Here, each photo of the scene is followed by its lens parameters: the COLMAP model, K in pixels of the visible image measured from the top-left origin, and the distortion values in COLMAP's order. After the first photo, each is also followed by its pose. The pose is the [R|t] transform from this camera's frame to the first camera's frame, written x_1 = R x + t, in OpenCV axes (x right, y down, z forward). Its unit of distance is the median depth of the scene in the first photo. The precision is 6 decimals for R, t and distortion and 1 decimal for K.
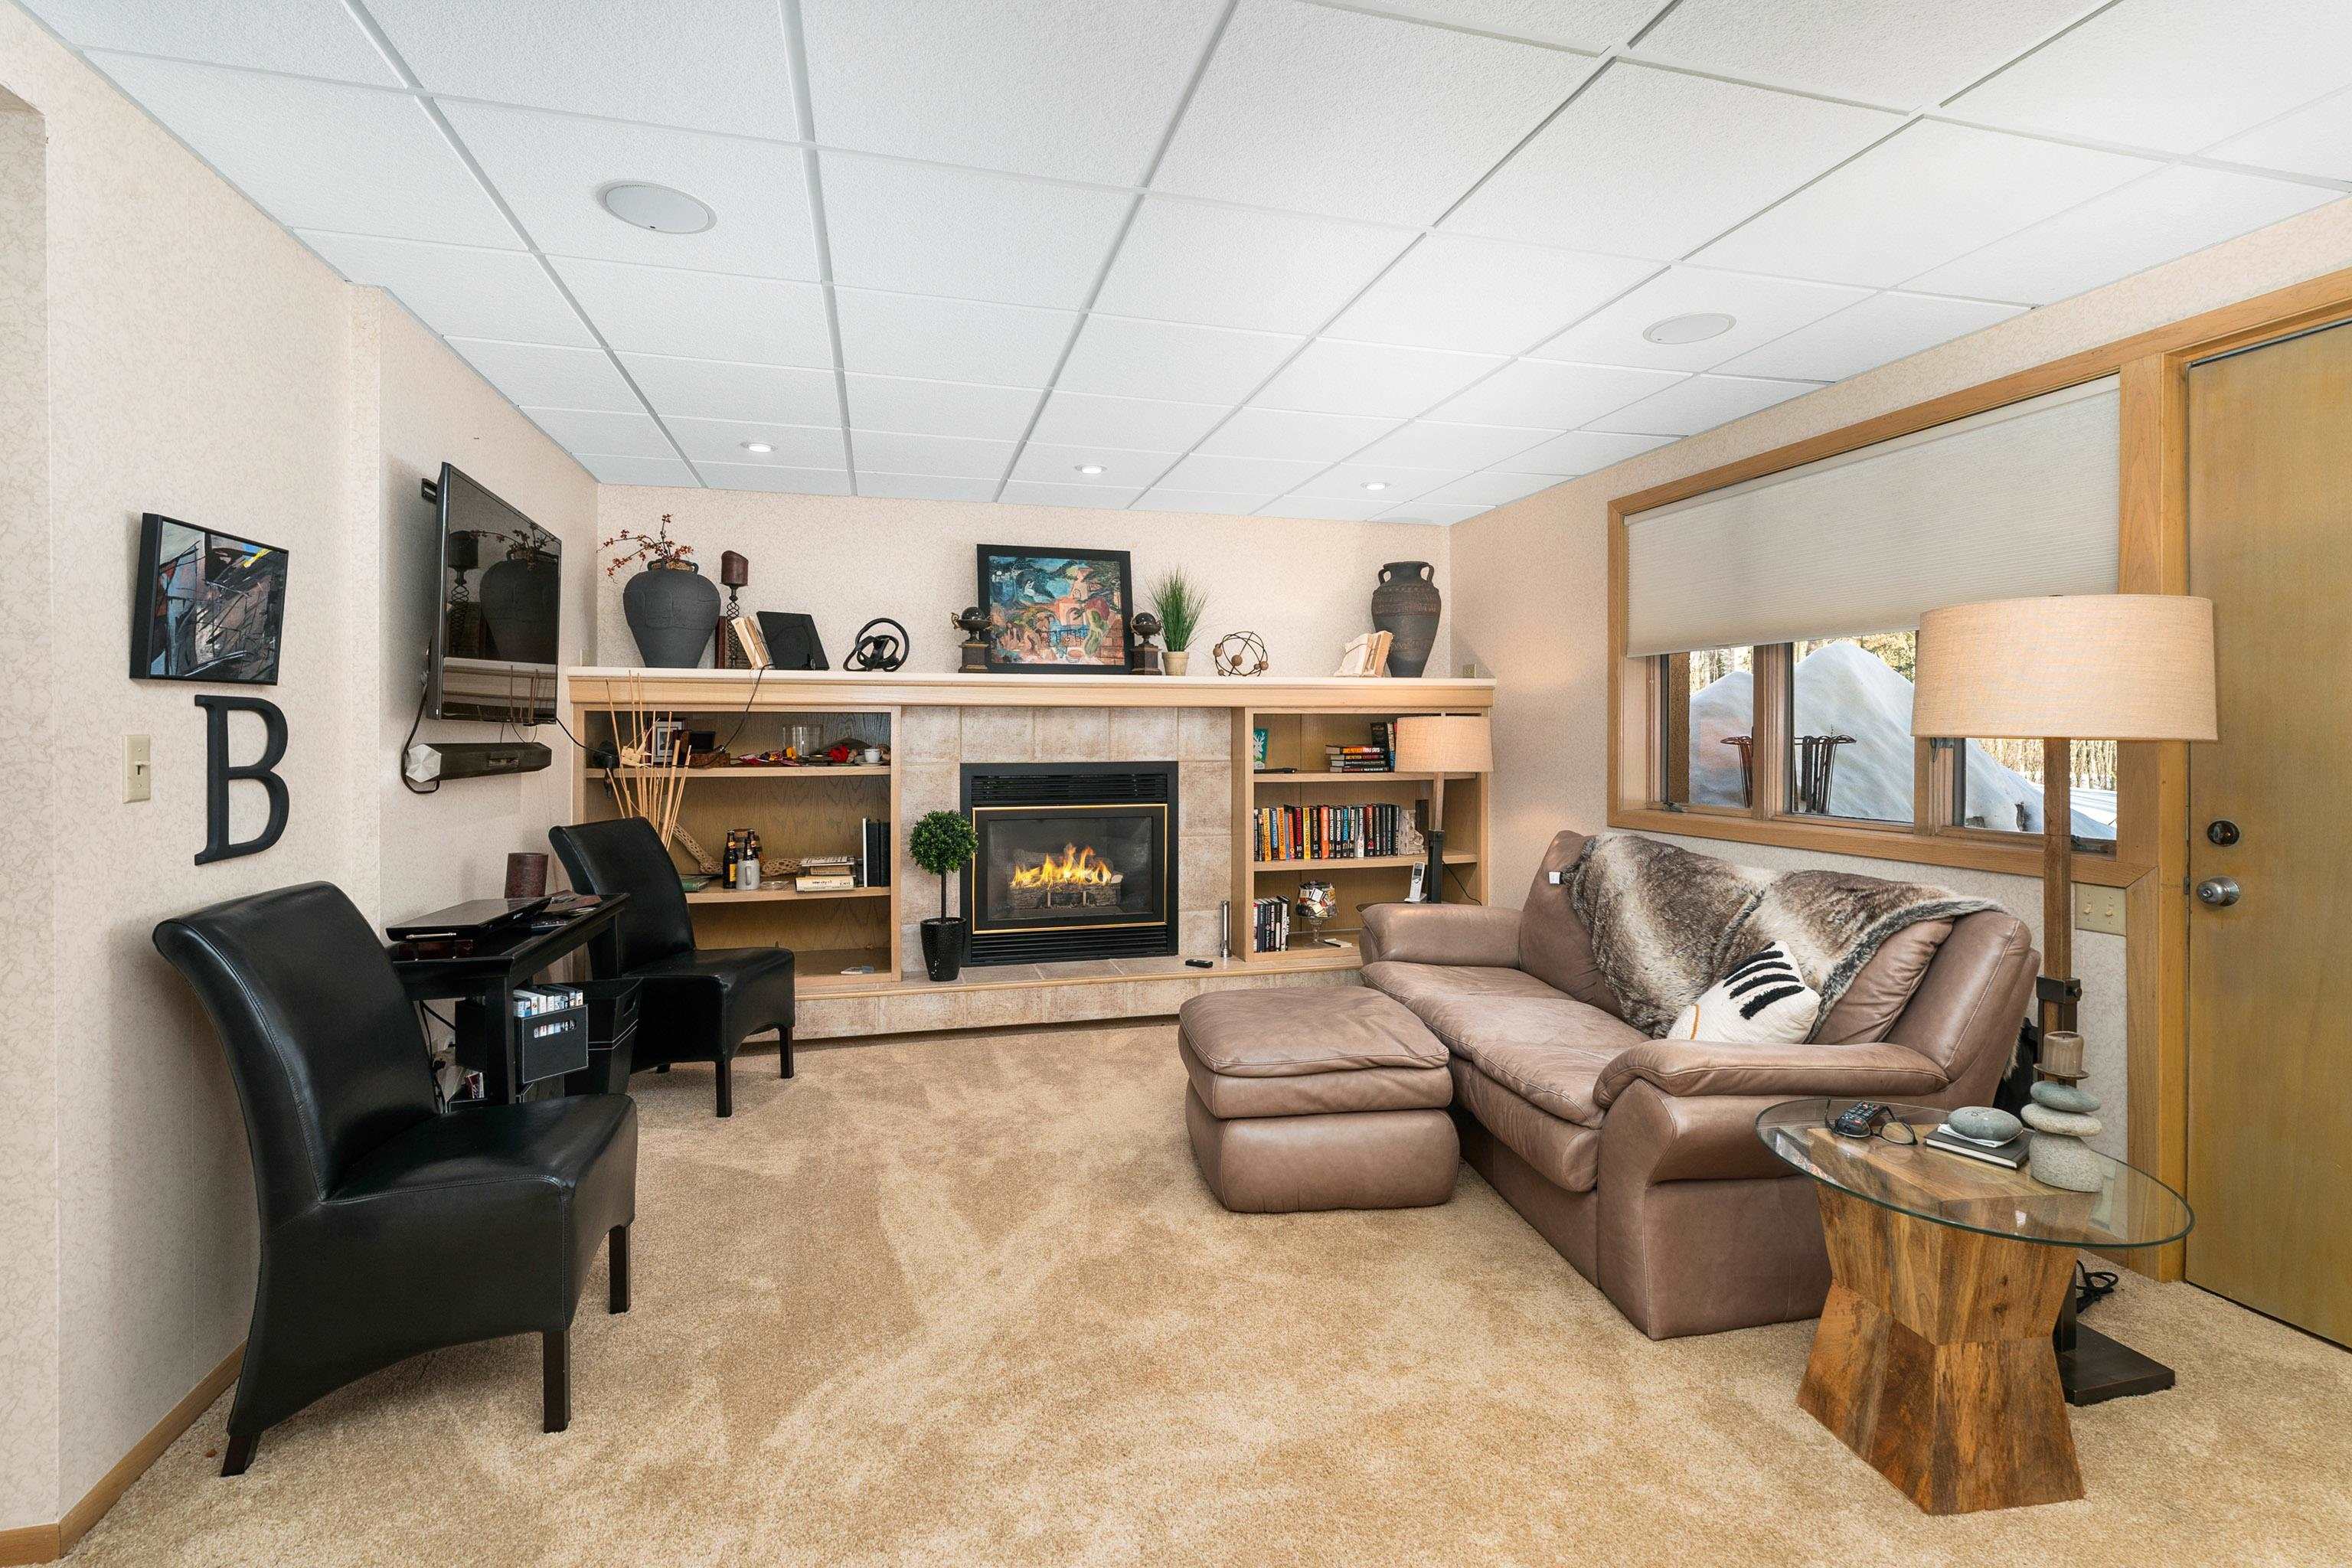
lens RADIAL K [[1092.5, 0, 1175.6], [0, 1092.5, 765.5], [0, 0, 1]] dist [-0.001685, -0.000658]
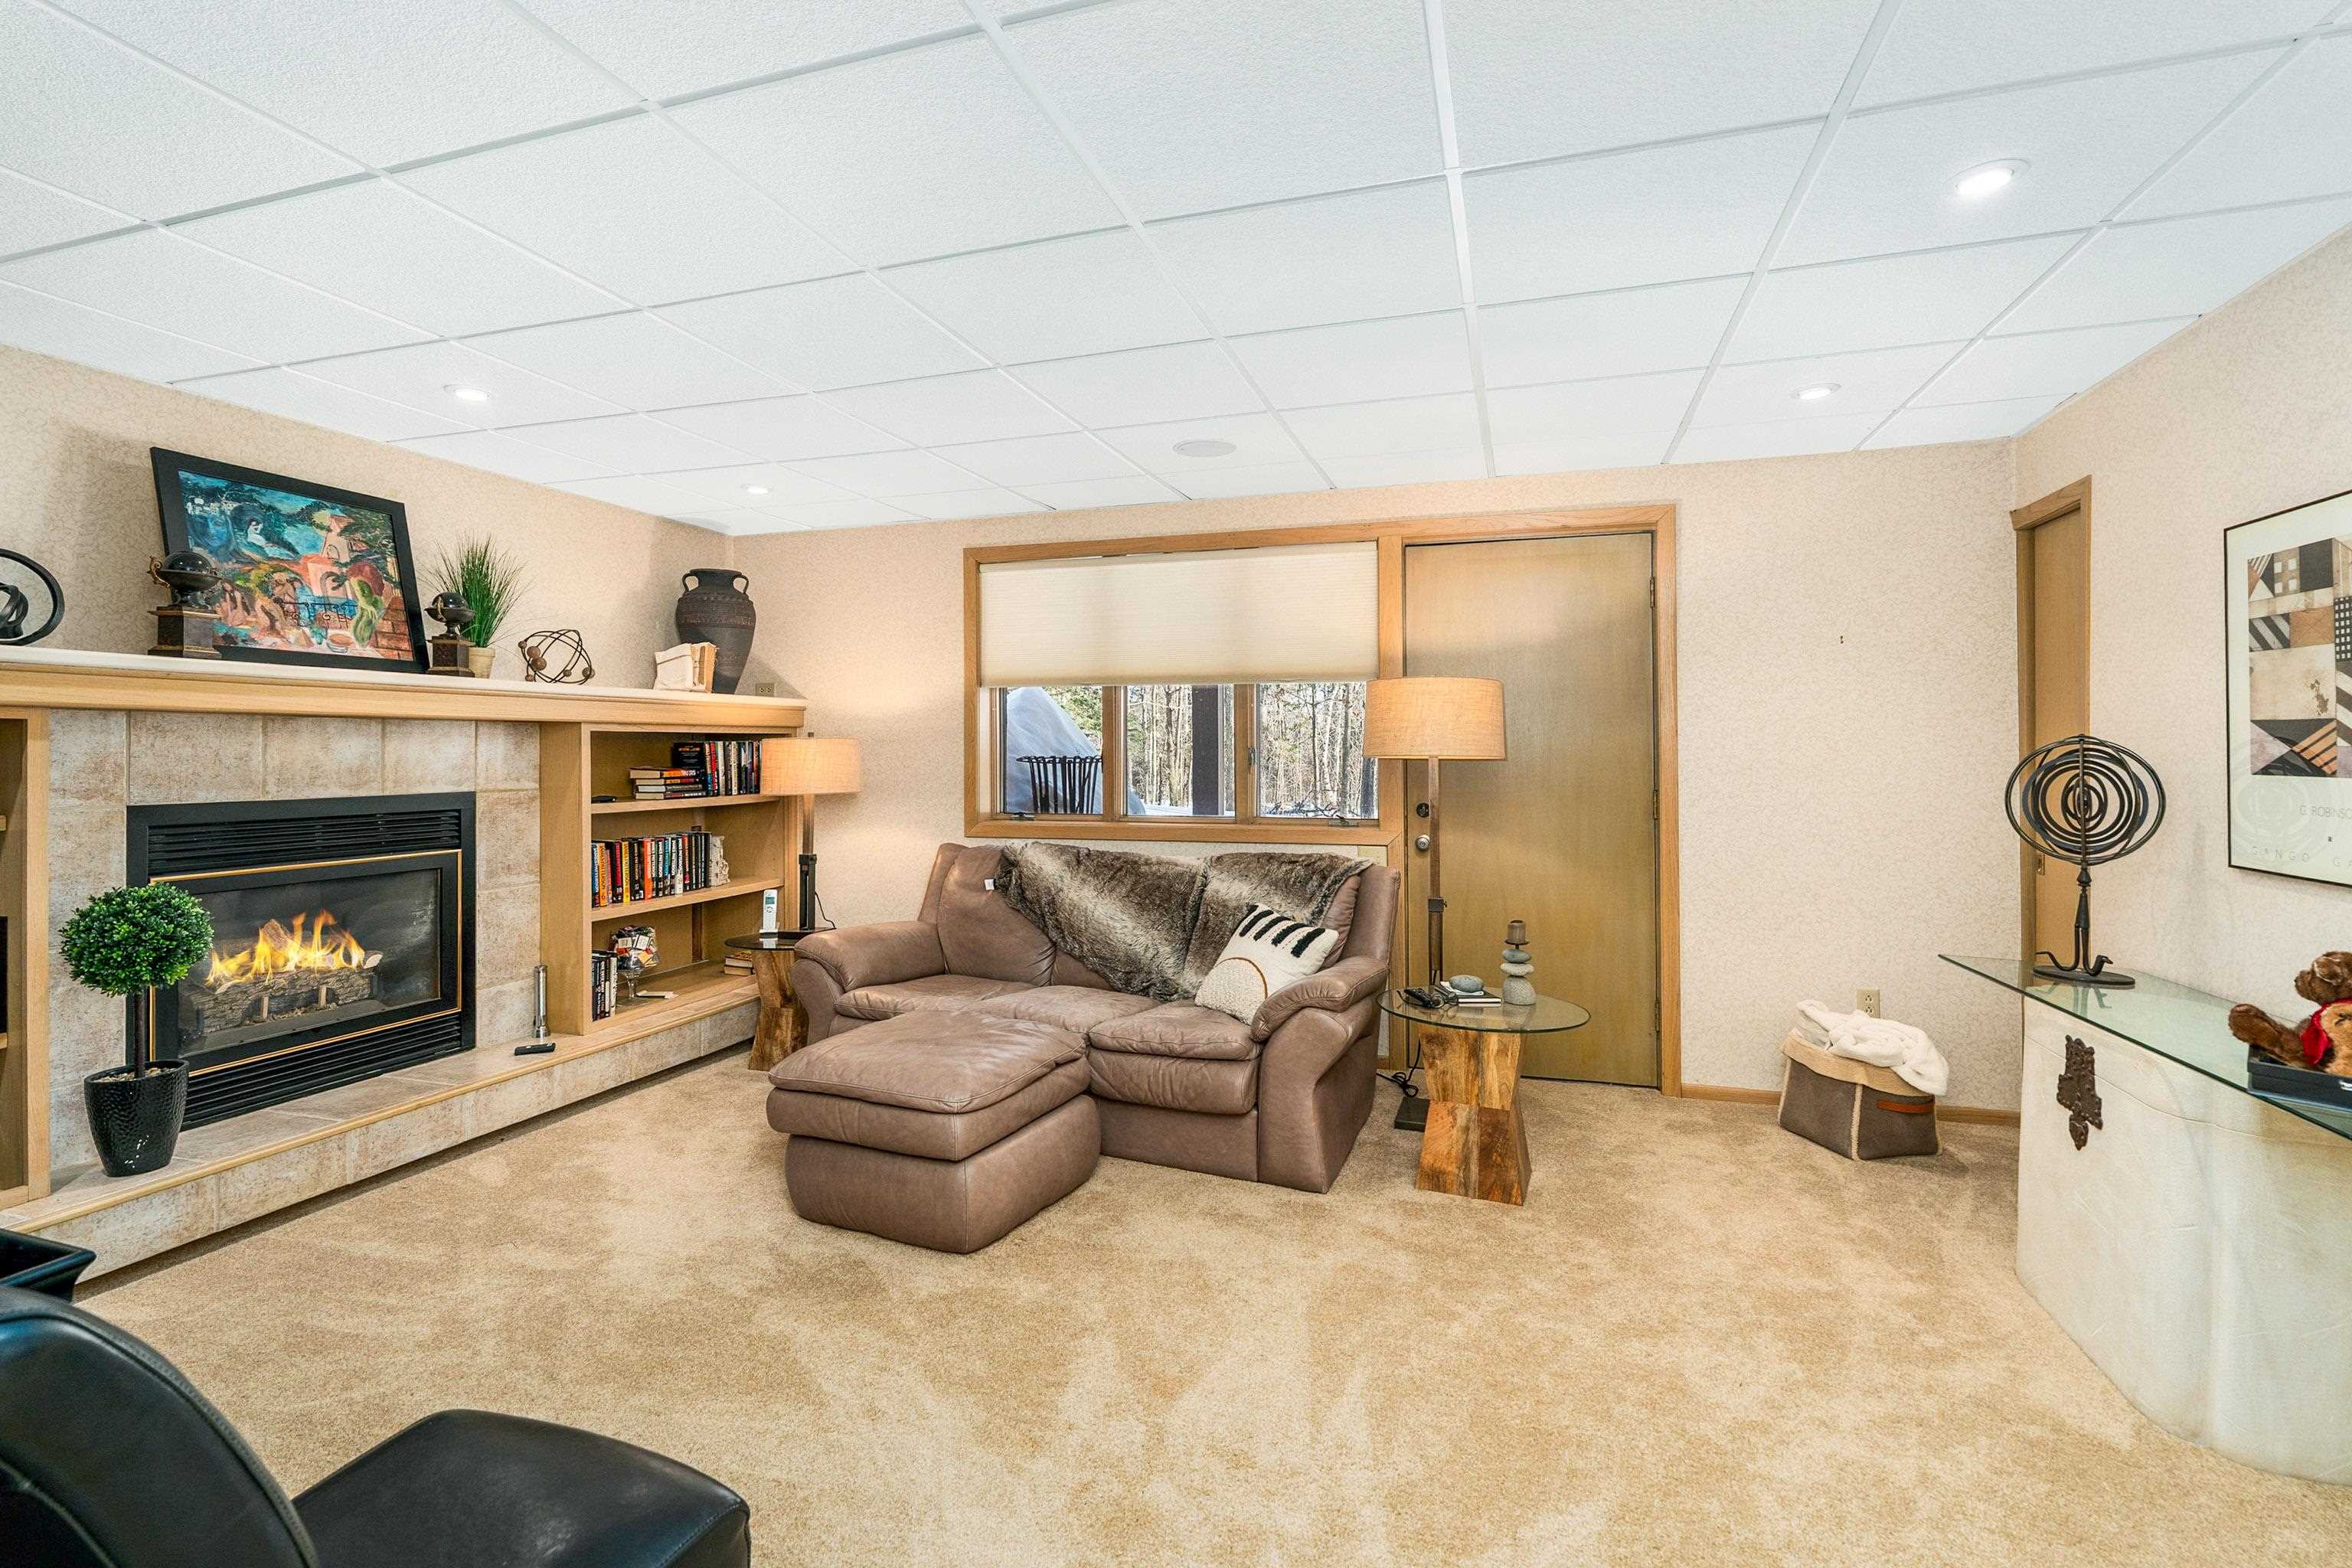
lens RADIAL K [[1092.5, 0, 1176.8], [0, 1092.5, 765.1], [0, 0, 1]] dist [-0.001685, -0.000658]
pose [[0.535871, -0.009938, 0.844241, -0.387280], [0.024327, 0.999697, -0.003674, -0.007967], [-0.843949, 0.022506, 0.535951, 0.188763]]
